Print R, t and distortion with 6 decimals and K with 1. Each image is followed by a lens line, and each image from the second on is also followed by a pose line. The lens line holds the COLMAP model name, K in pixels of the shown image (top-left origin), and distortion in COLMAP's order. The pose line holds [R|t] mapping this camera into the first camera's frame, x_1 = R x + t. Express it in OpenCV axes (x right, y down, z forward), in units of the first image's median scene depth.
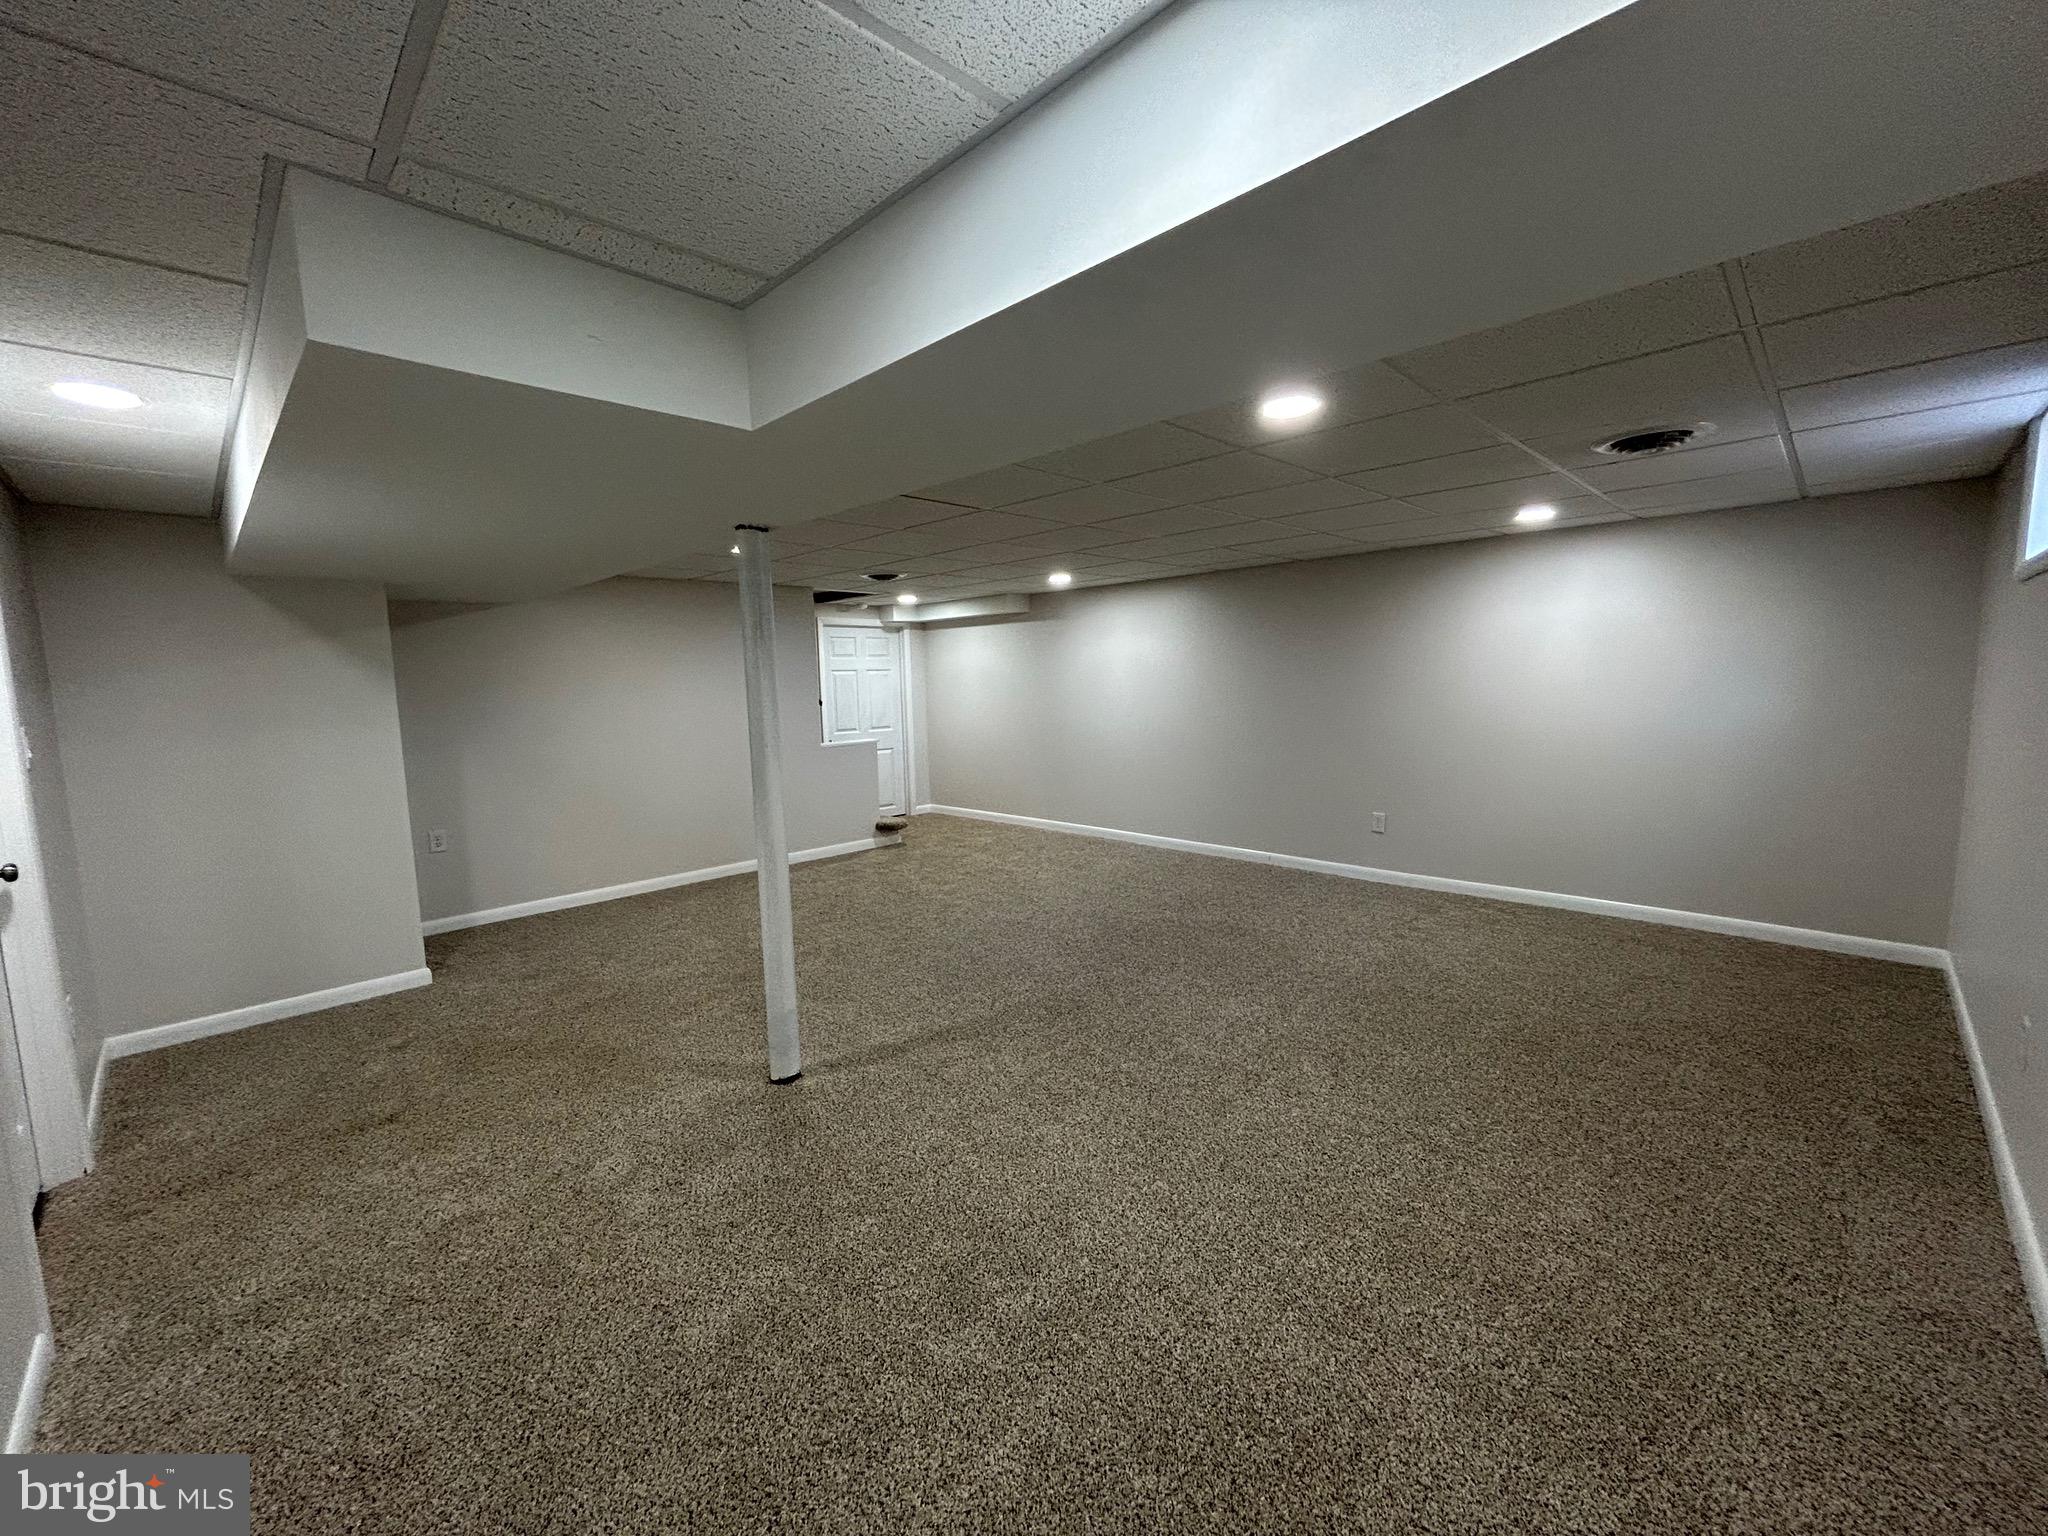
lens RADIAL K [[822.0, 0, 1025.2], [0, 822.0, 772.1], [0, 0, 1]] dist [-0.001900, 0.001349]
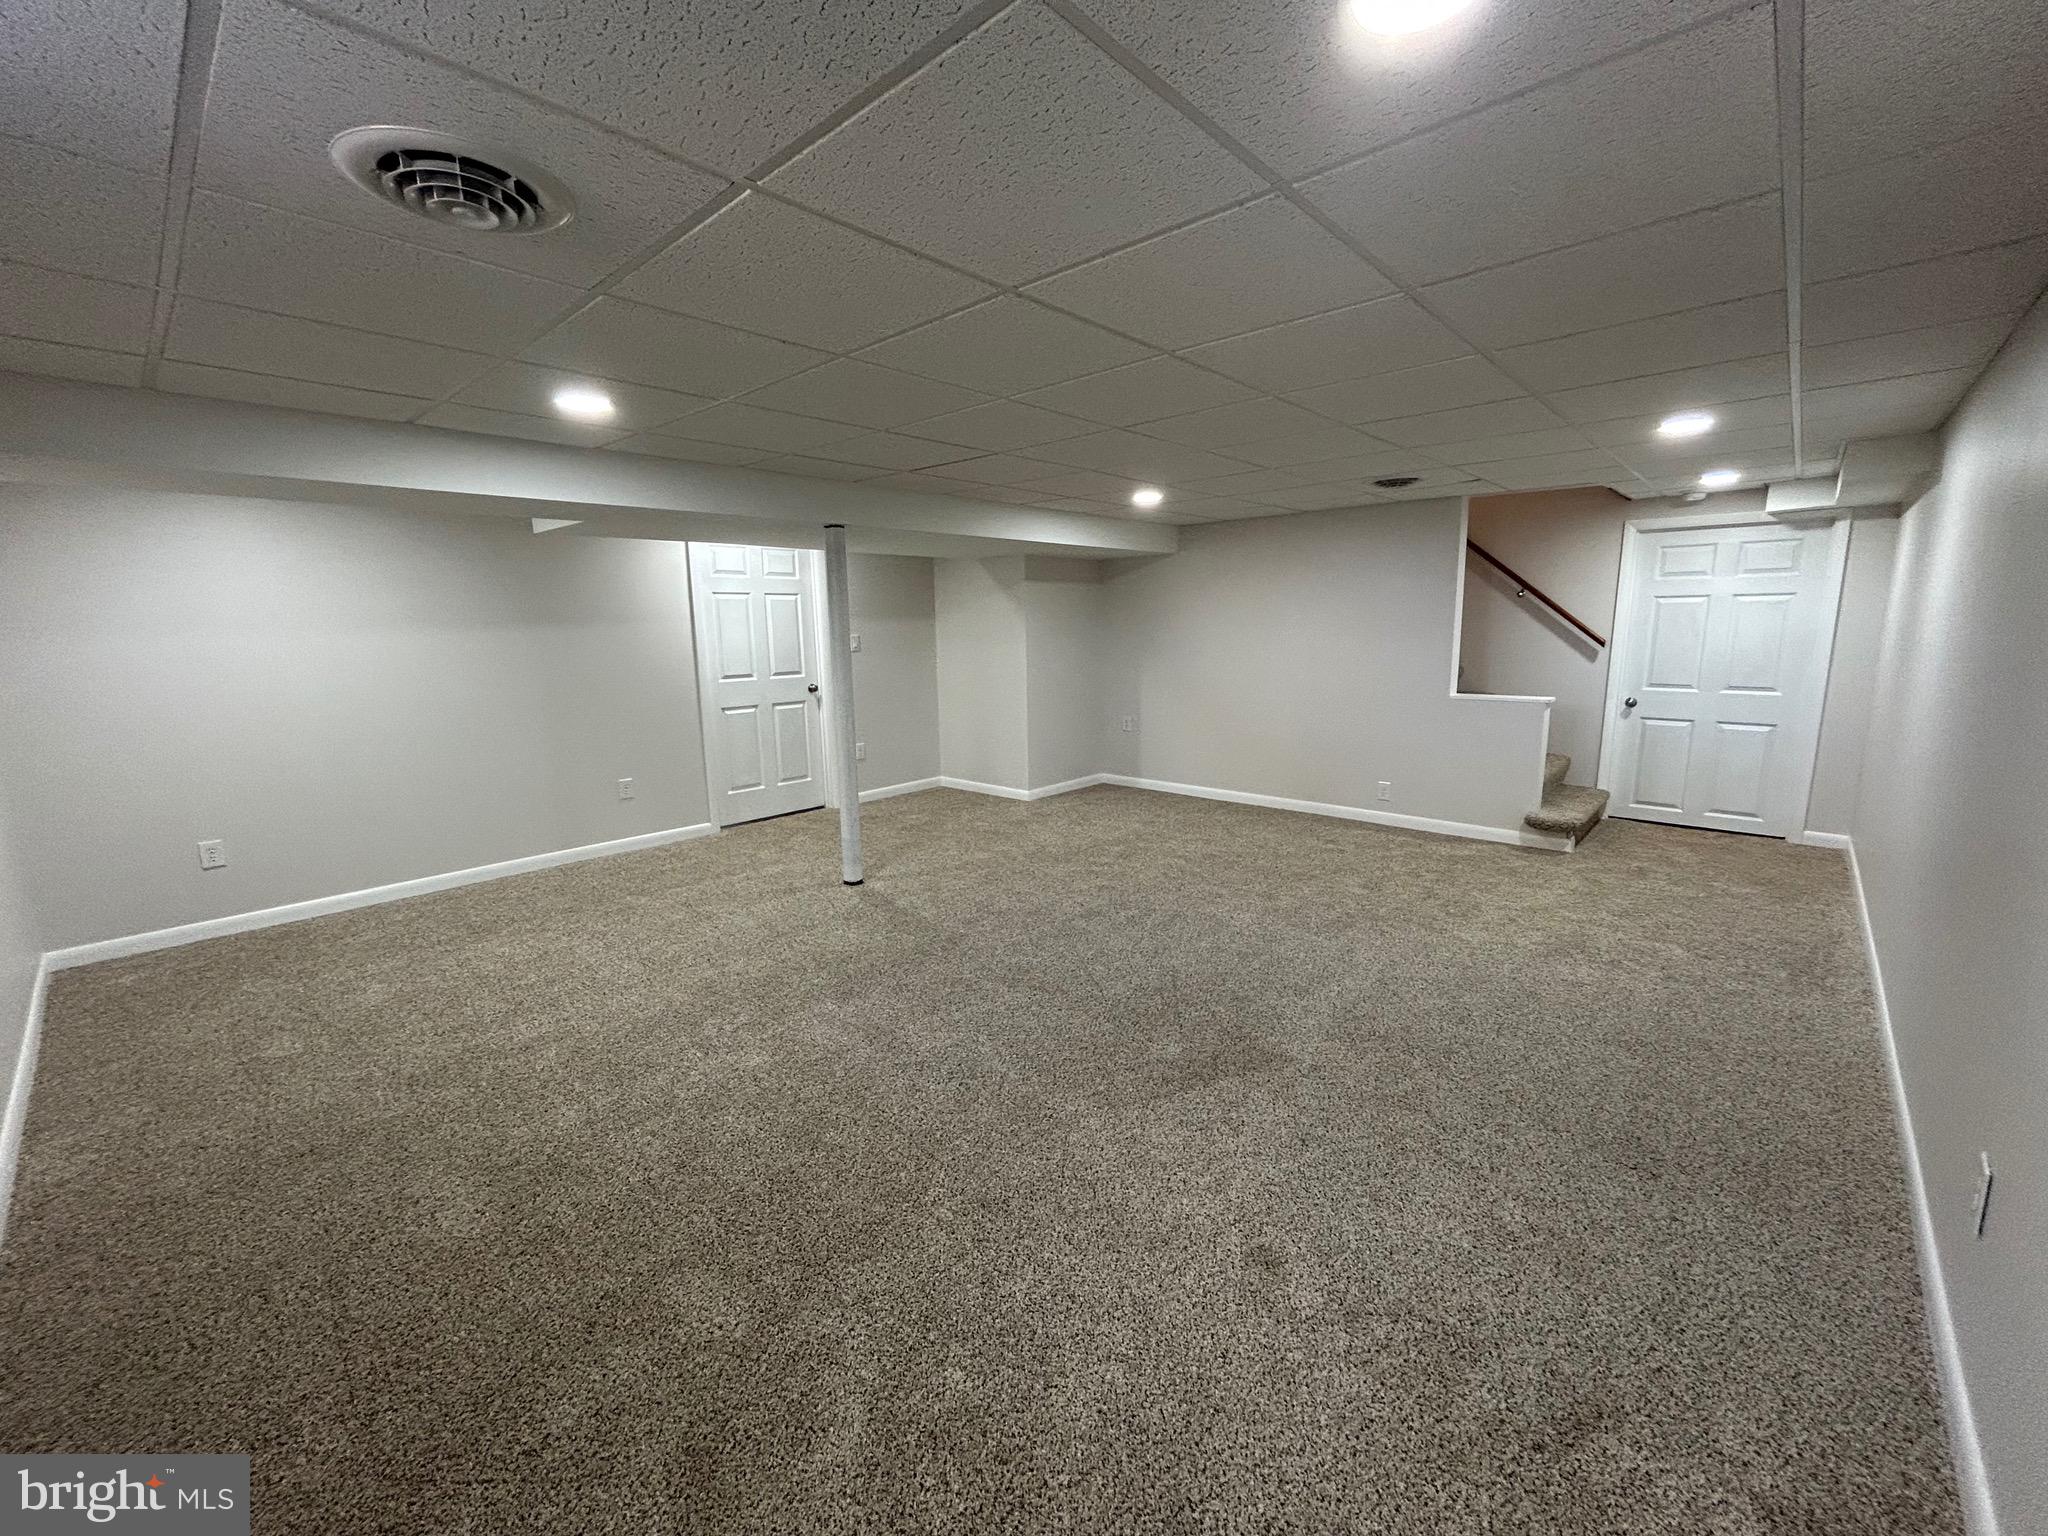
lens RADIAL K [[822.0, 0, 1023.5], [0, 822.0, 766.6], [0, 0, 1]] dist [-0.001900, 0.001349]
pose [[0.023397, 0.192667, -0.980985, 0.515278], [-0.095340, 0.977212, 0.189652, -0.074379], [0.995170, 0.089090, 0.041232, 0.524414]]
